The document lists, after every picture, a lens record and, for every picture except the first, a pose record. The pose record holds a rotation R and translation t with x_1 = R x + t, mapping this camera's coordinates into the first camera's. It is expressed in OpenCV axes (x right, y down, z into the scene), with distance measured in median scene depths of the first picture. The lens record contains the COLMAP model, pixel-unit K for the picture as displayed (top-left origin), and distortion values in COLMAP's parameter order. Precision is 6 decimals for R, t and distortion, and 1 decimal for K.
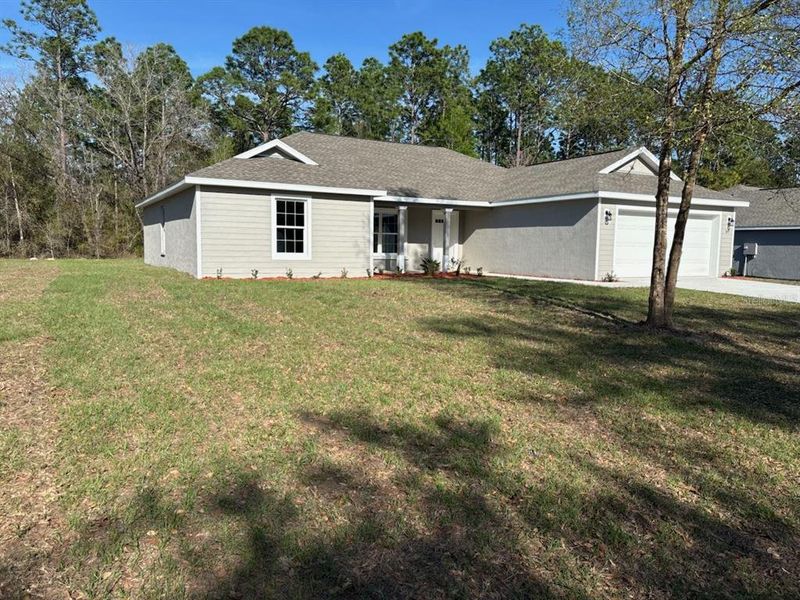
lens RADIAL K [[600.9, 0, 400.0], [0, 600.9, 300.0], [0, 0, 1]] dist [0.006973, 0.002317]
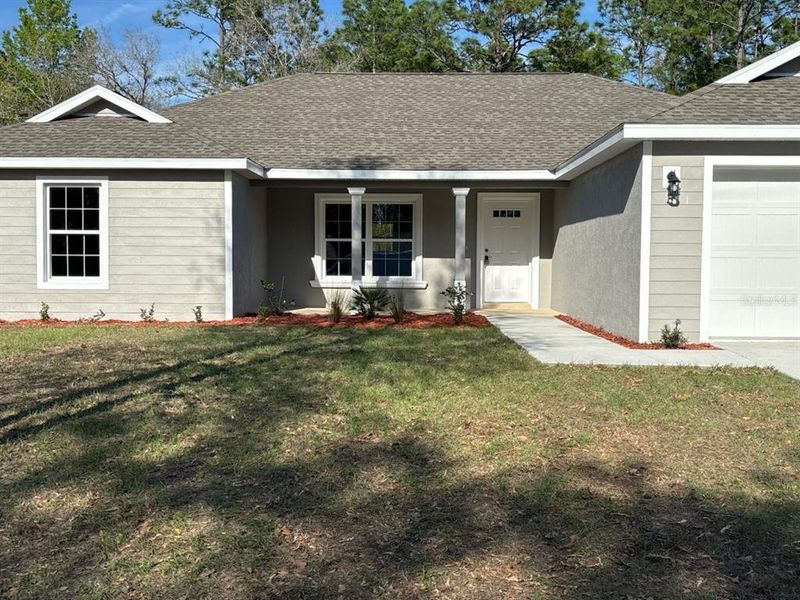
lens RADIAL K [[890.9, 0, 400.0], [0, 890.9, 300.0], [0, 0, 1]] dist [-0.022238, -0.033912]
pose [[0.862204, 0.014131, -0.506365, 0.508969], [-0.039159, 0.998479, -0.038815, -0.034602], [0.505046, 0.053295, 0.861445, 0.419356]]
